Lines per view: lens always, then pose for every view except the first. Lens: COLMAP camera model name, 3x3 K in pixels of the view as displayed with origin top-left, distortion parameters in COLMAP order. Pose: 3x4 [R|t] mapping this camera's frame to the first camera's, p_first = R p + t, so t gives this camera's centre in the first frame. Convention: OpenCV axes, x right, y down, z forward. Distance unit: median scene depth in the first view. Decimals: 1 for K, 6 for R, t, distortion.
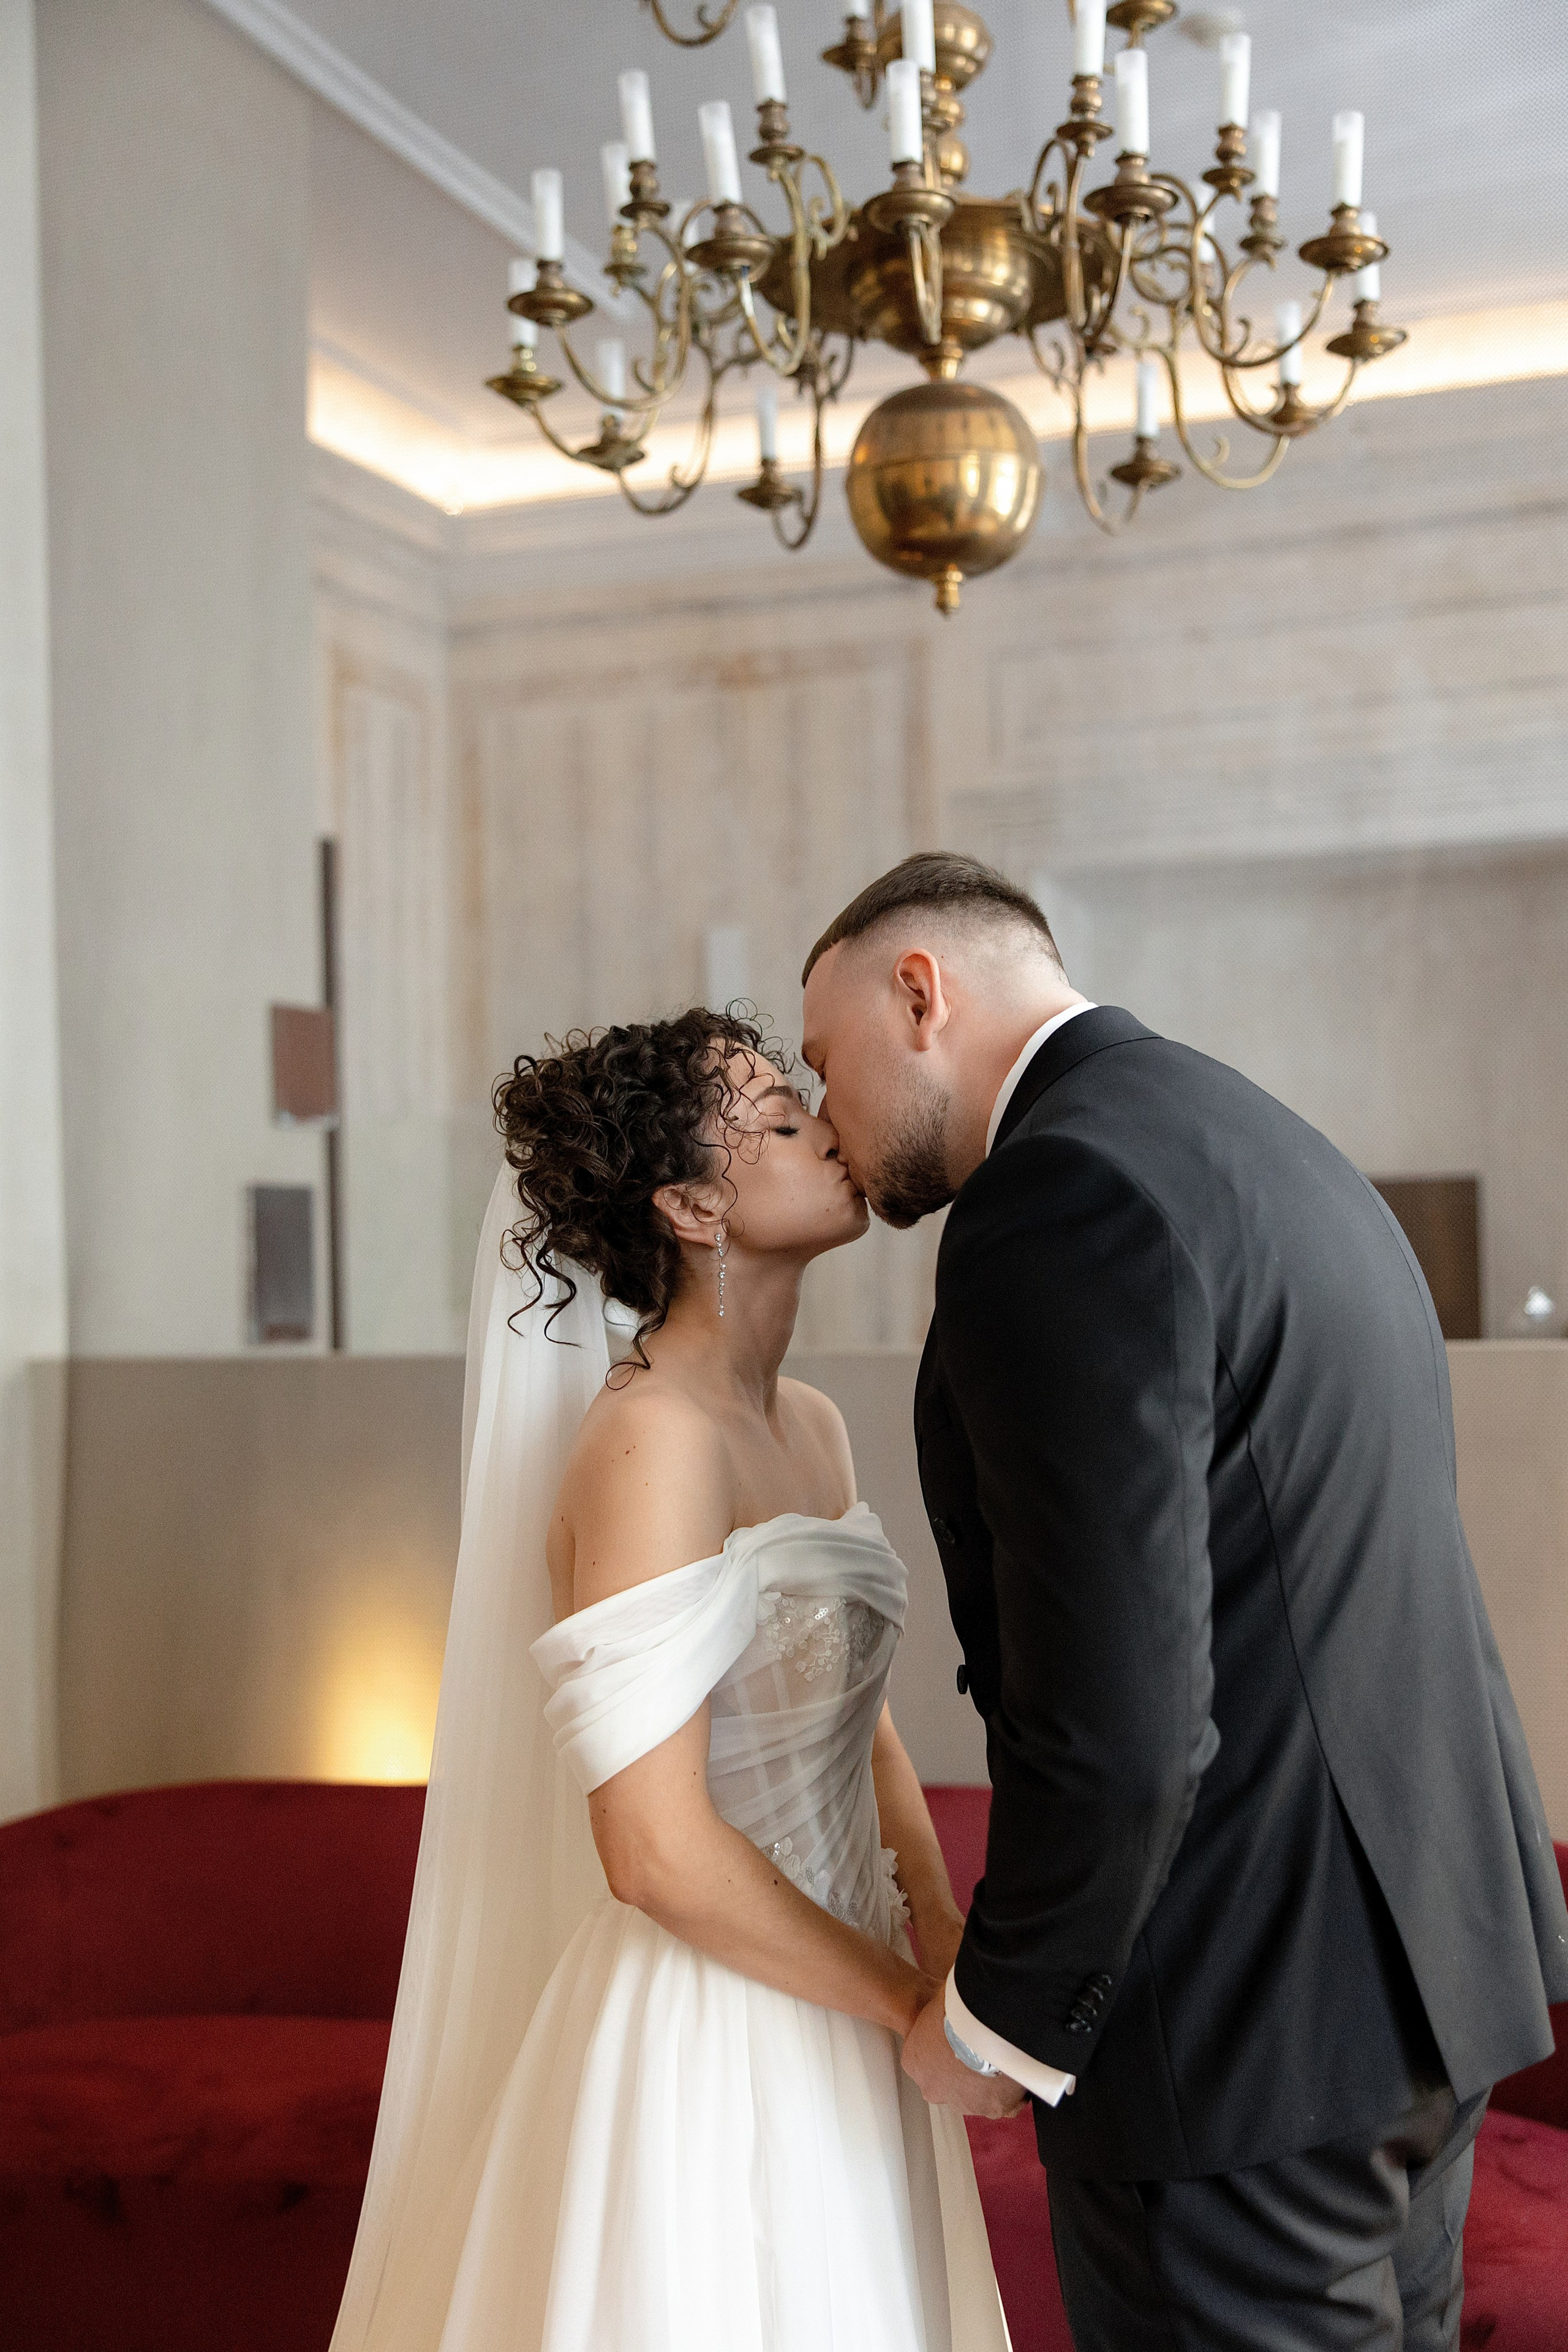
lens RADIAL K [[2545.3, 0, 782.7], [0, 2545.3, 1192.7], [0, 0, 1]] dist [0.012296, 0.000000]
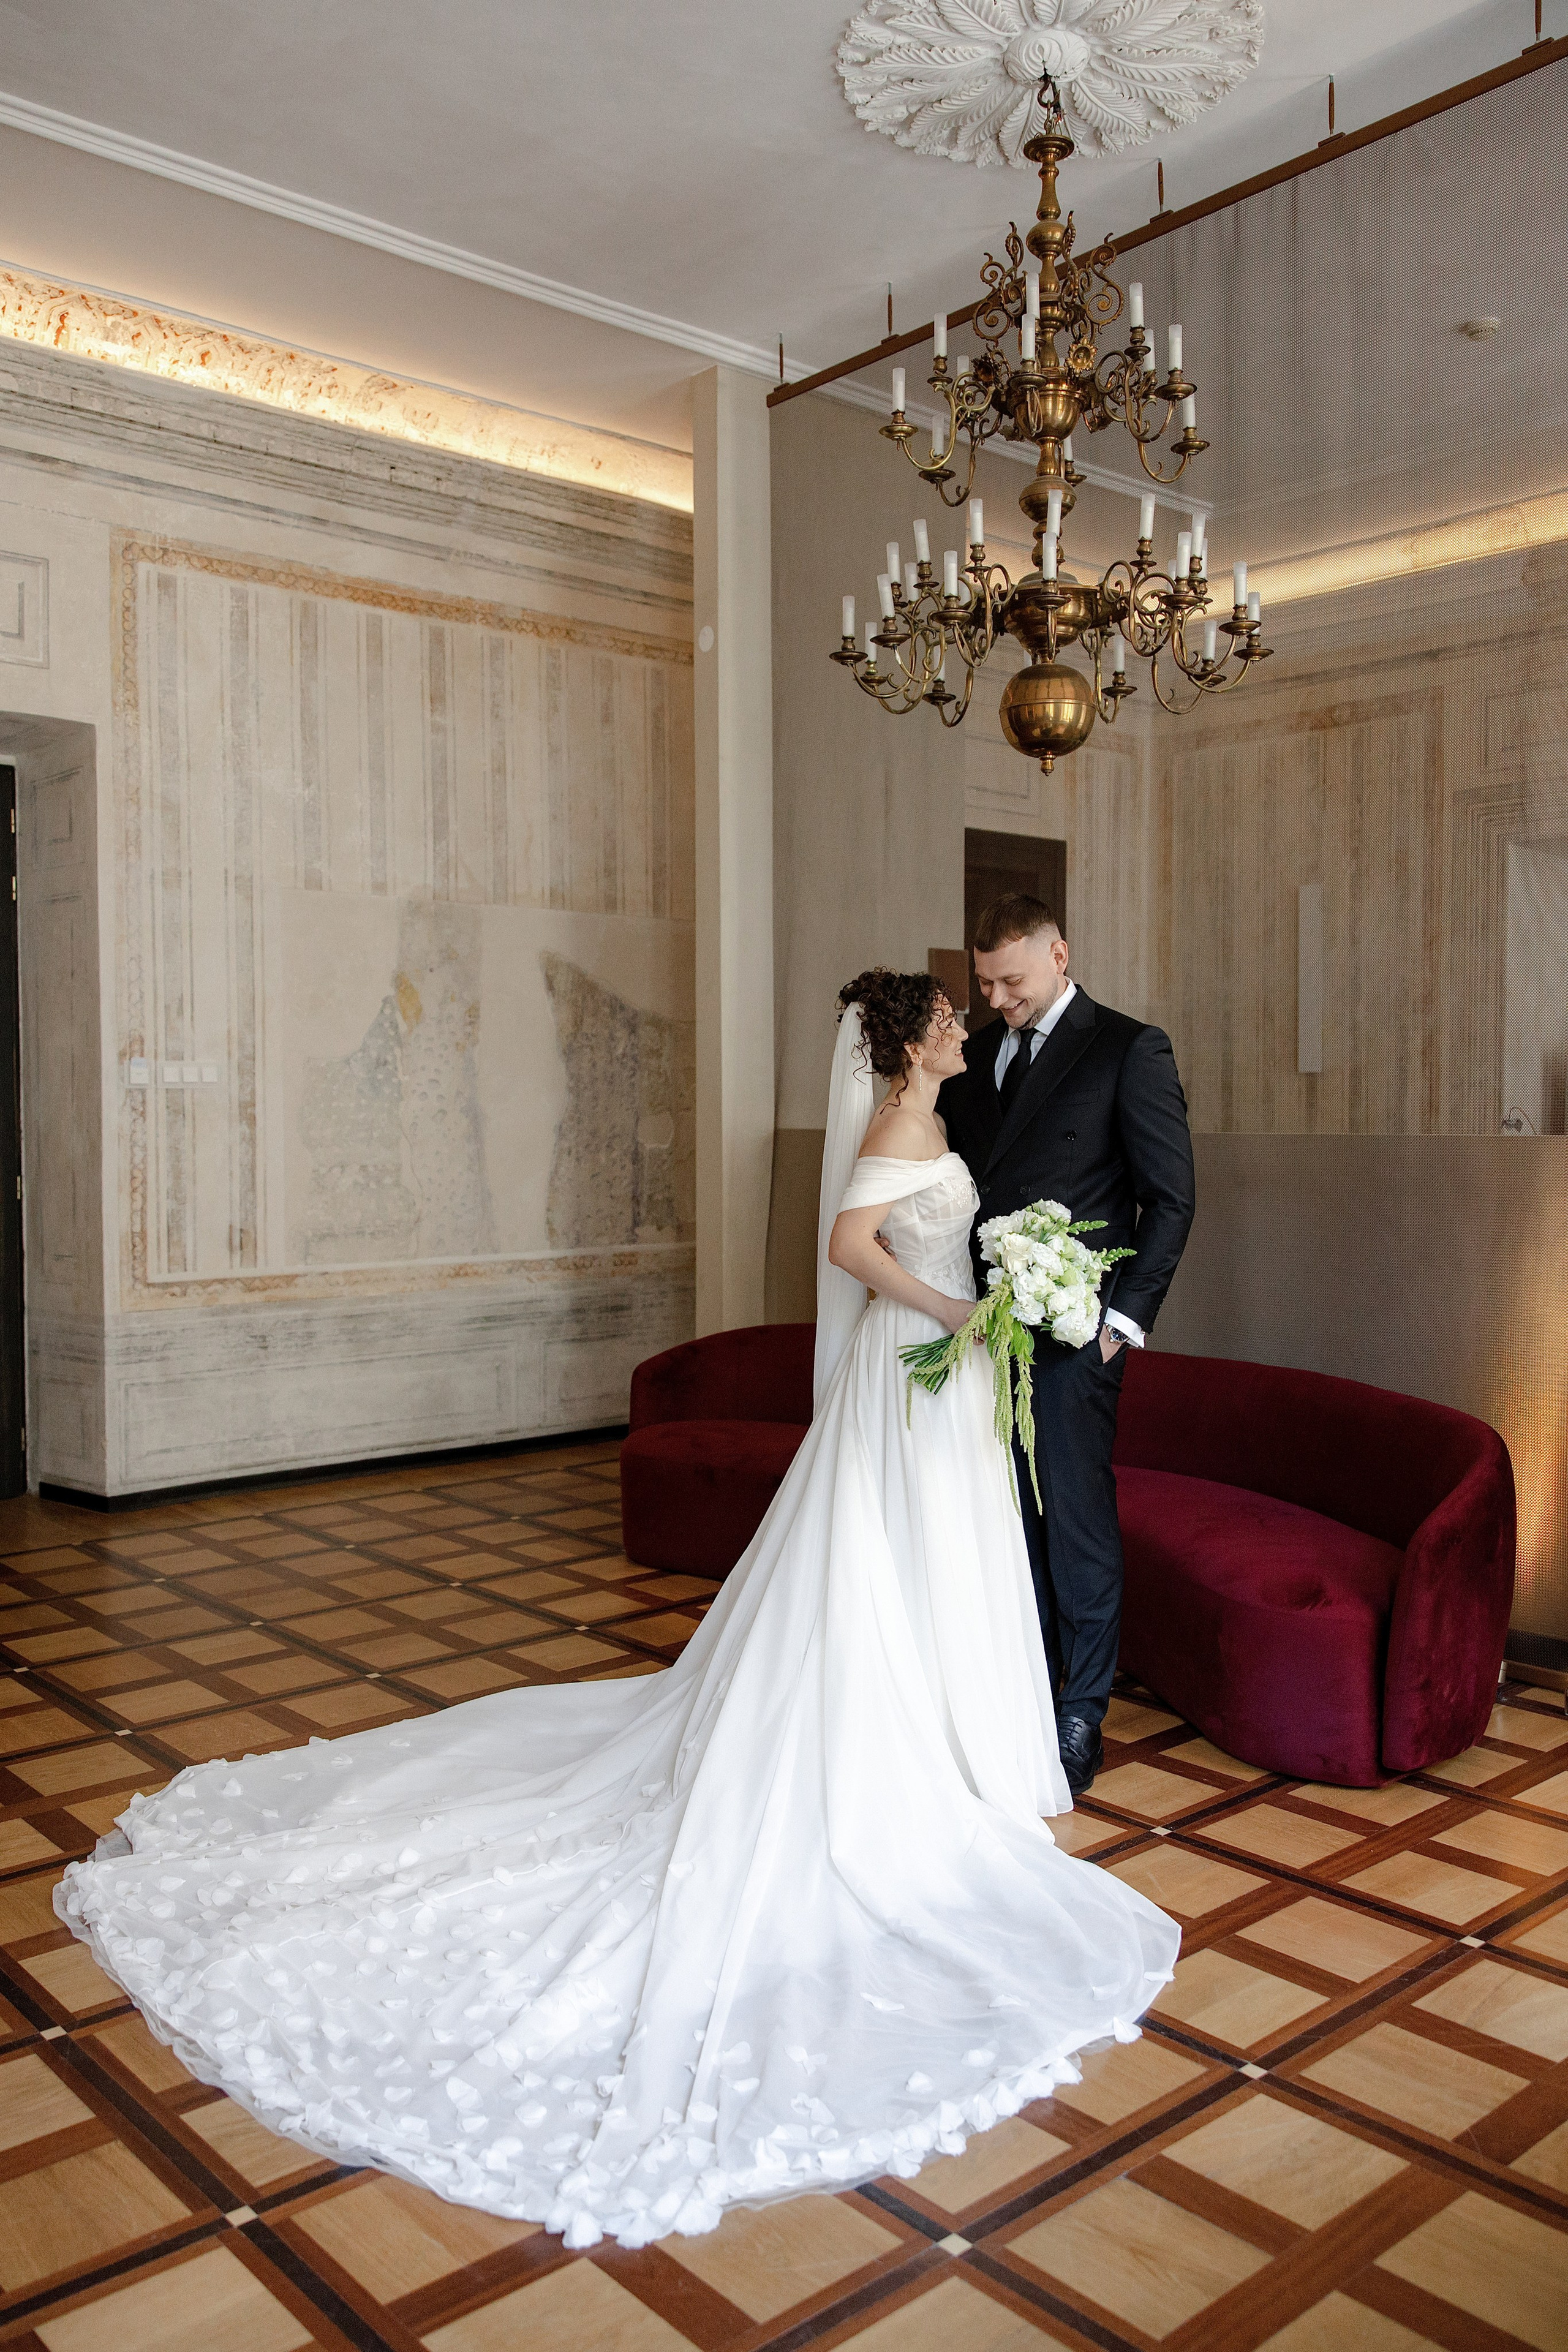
lens RADIAL K [[1818.5, 0, 747.1], [0, 1818.5, 1188.0], [0, 0, 1]] dist [-0.002510, 0.002207]
pose [[0.881492, 0.041576, -0.470364, 0.530948], [-0.006672, 0.997113, 0.075634, 0.002017], [0.472151, -0.063533, 0.879225, -0.431415]]
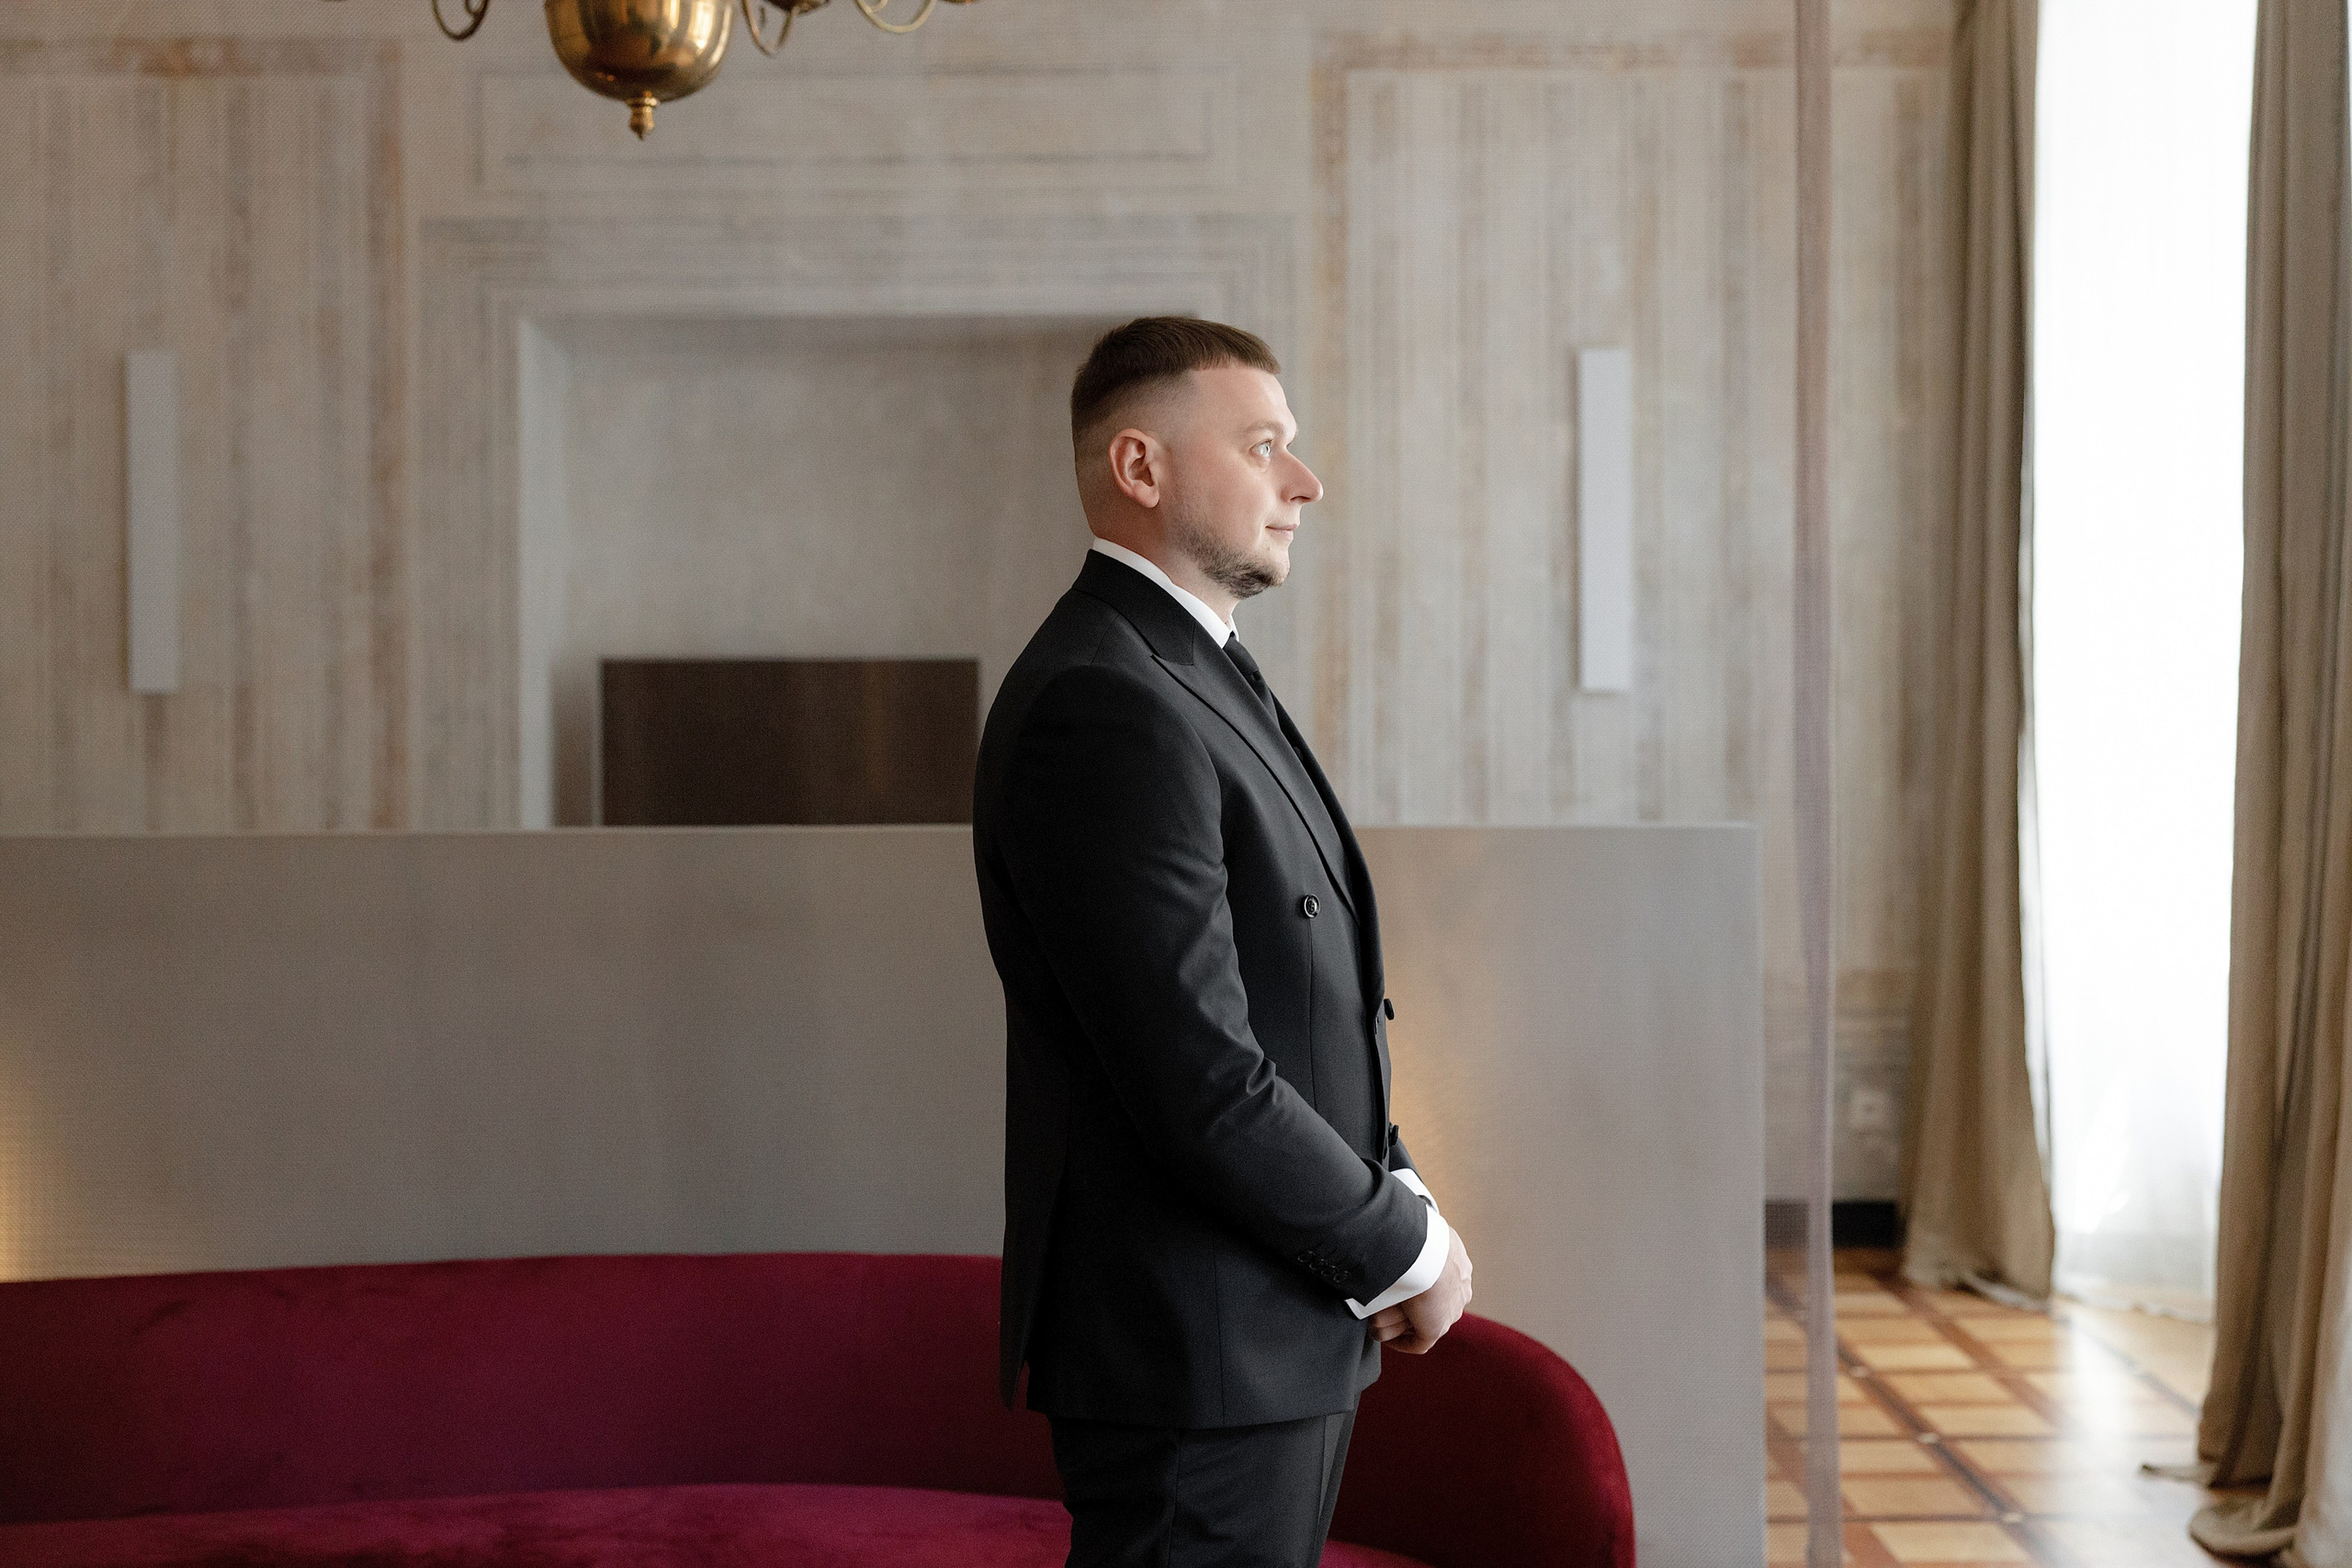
lens RADIAL K [[3031.4, 0, 1161.7], [0, 3031.4, 725.0], [0, 0, 1]] dist [0.018989, 0.000000]
pose [[0.935522, 0.018019, 0.352809, -0.163465], [-0.025743, 0.999520, 0.017215, -0.008539], [-0.352330, -0.025188, 0.935537, -0.248199]]
